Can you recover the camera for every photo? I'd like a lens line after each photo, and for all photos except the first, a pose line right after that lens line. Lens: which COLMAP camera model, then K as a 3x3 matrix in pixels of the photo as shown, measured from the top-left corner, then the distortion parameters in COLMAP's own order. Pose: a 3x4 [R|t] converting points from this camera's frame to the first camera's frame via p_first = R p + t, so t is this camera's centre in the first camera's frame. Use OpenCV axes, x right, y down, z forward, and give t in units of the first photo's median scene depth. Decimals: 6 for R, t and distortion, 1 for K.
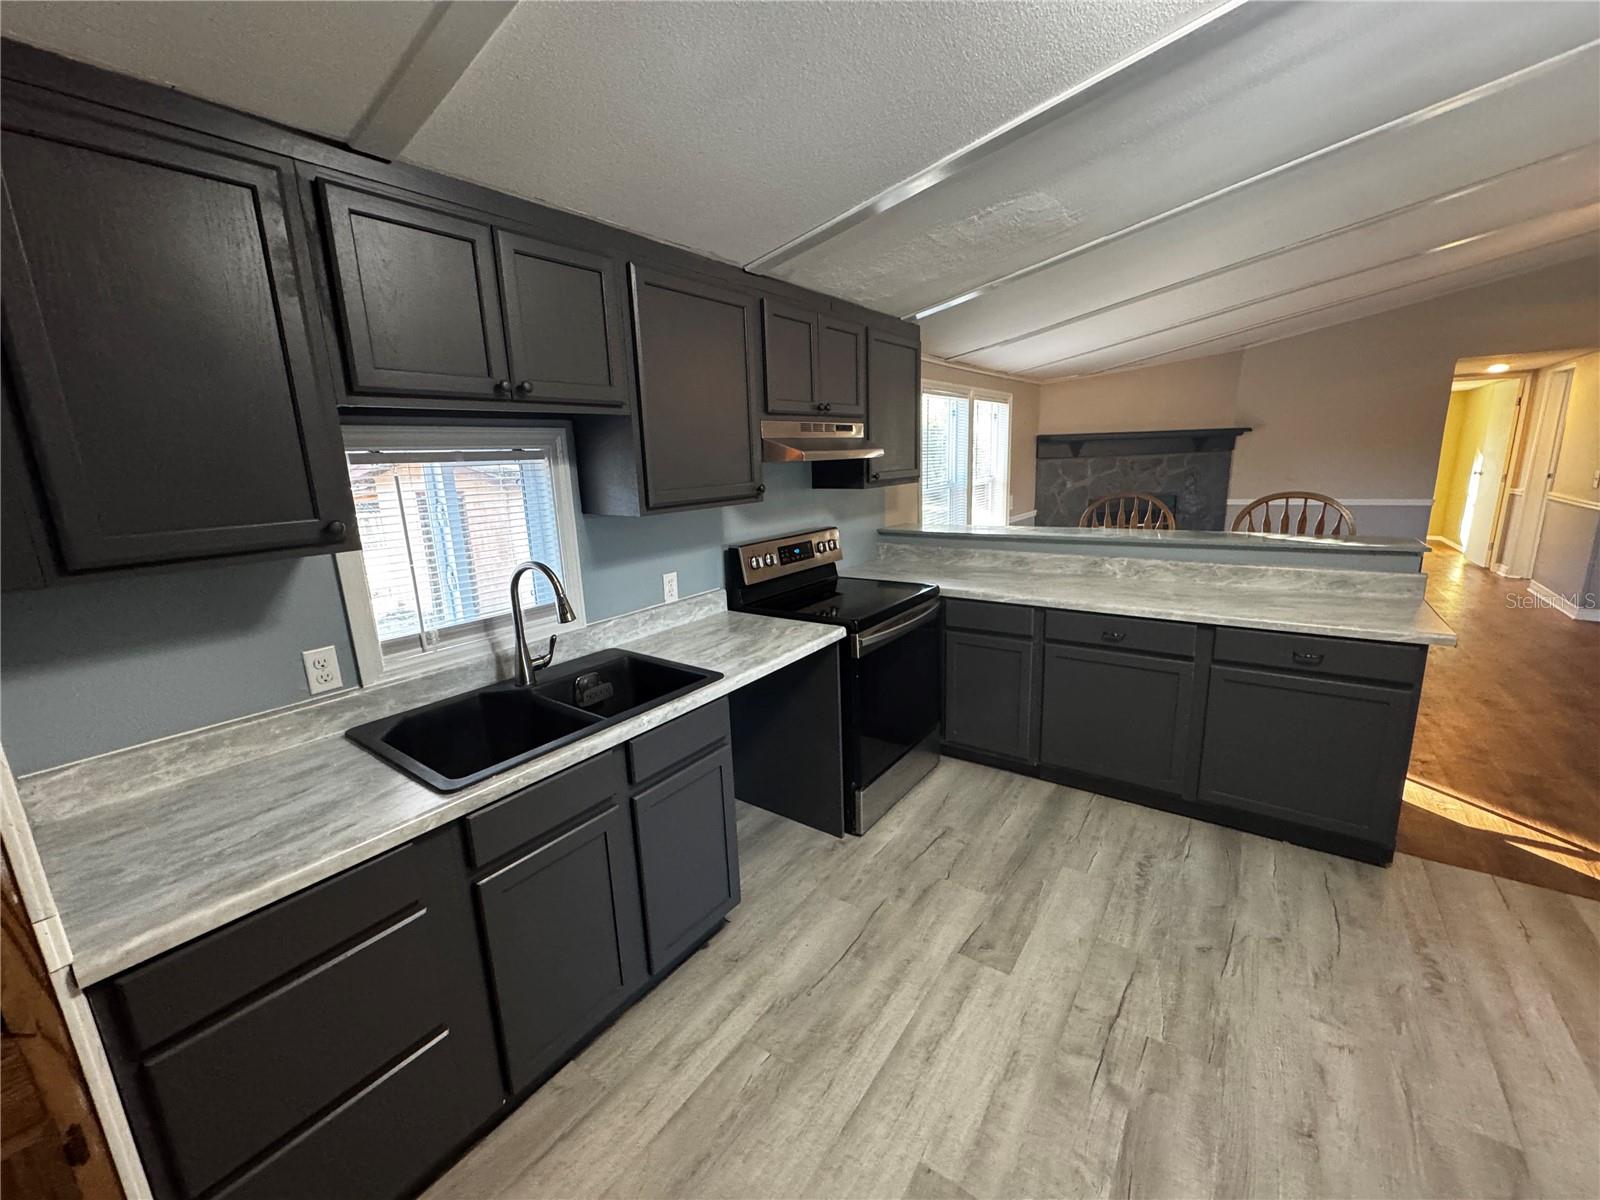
lens RADIAL K [[635.1, 0, 797.6], [0, 635.1, 592.7], [0, 0, 1]] dist [-0.002603, -0.000449]
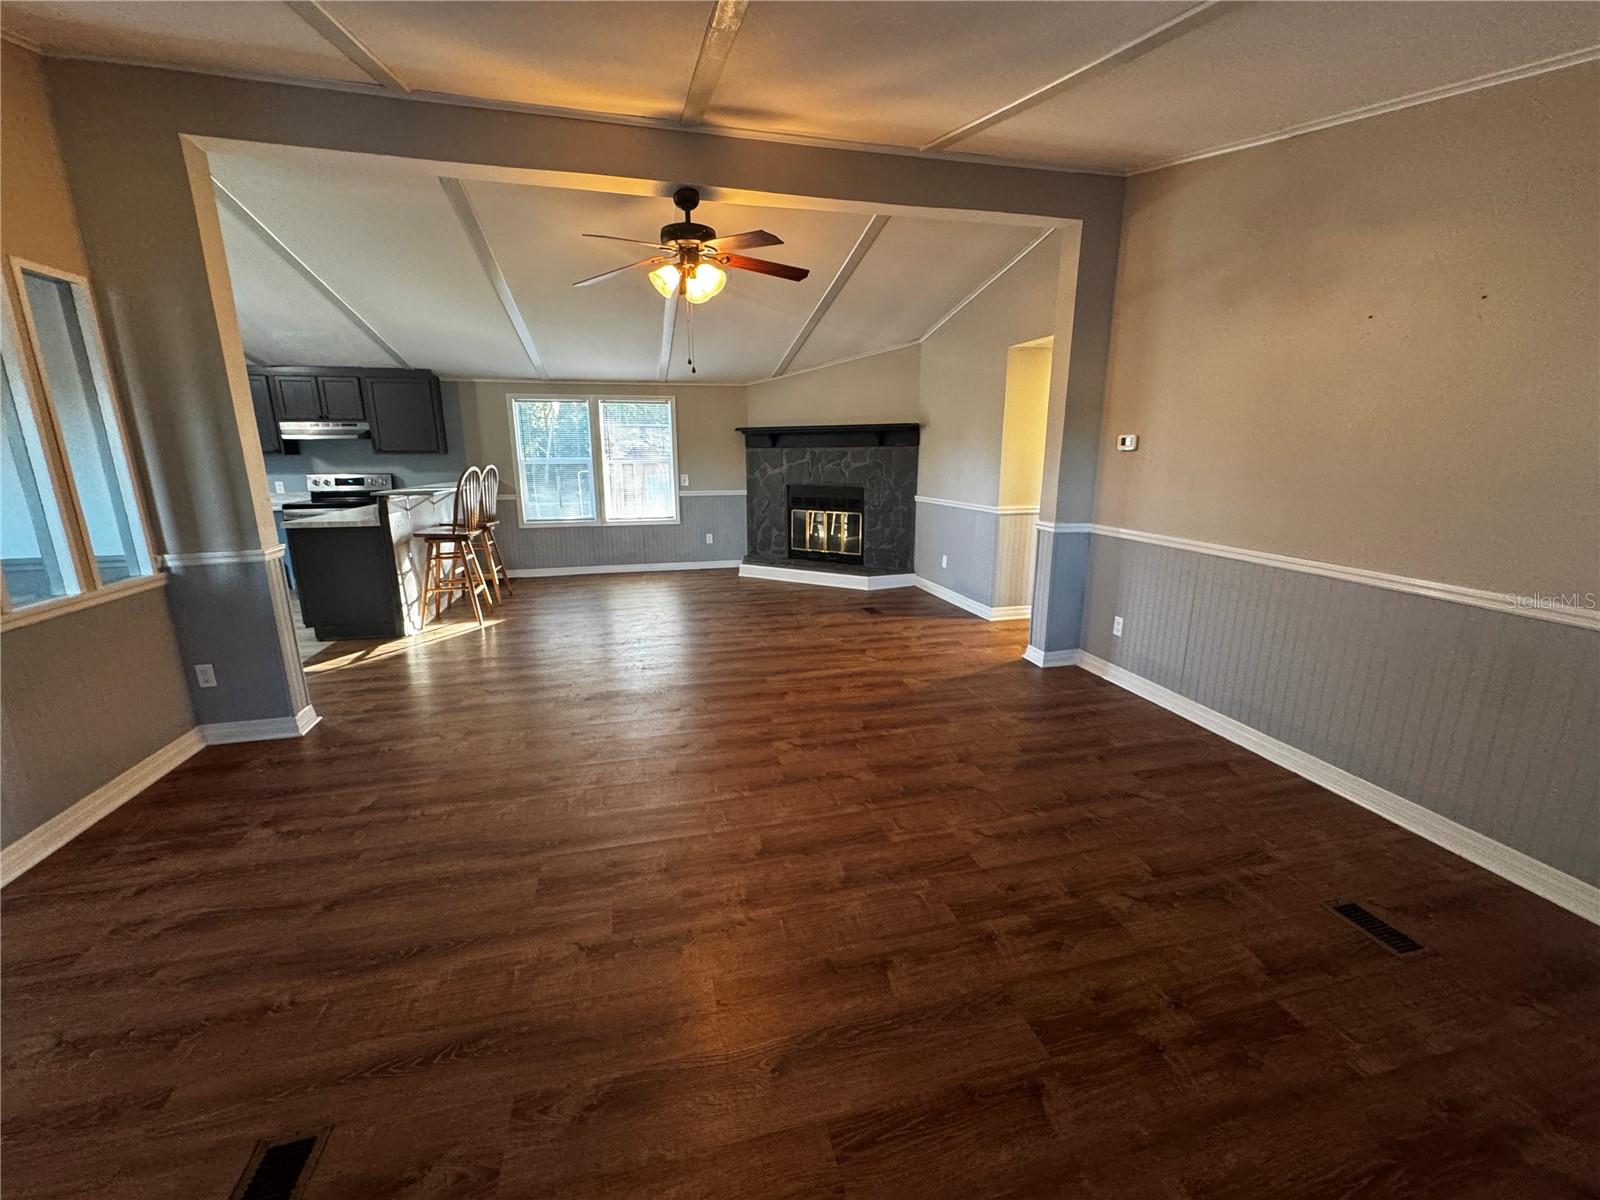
lens RADIAL K [[635.1, 0, 797.6], [0, 635.1, 592.7], [0, 0, 1]] dist [-0.002603, -0.000449]
pose [[0.768734, 0.176057, -0.614860, 1.226877], [-0.157169, 0.983888, 0.085221, -0.057594], [0.619957, 0.031125, 0.784018, 0.128622]]
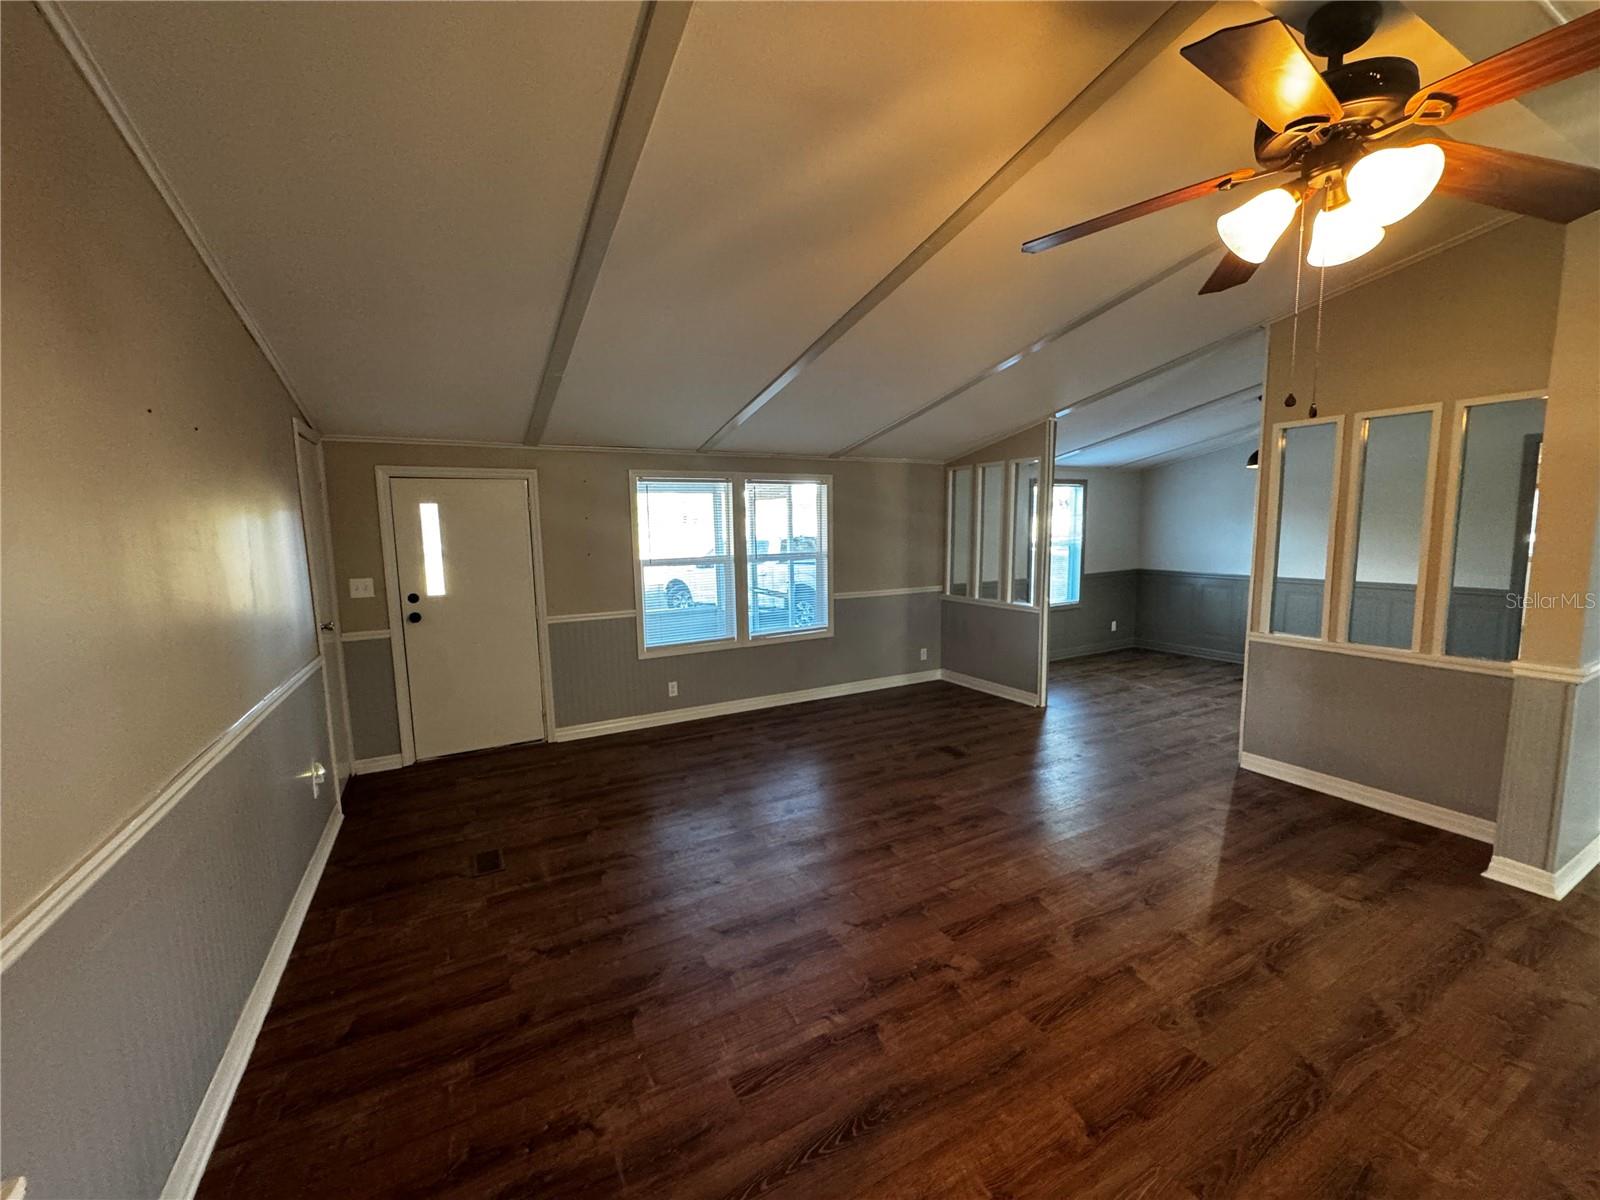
lens RADIAL K [[635.1, 0, 797.6], [0, 635.1, 592.7], [0, 0, 1]] dist [-0.002603, -0.000449]
pose [[-0.902132, 0.001946, 0.431457, 0.872985], [0.137063, 0.949484, 0.282302, -0.209539], [-0.409111, 0.313811, -0.856826, 0.779000]]
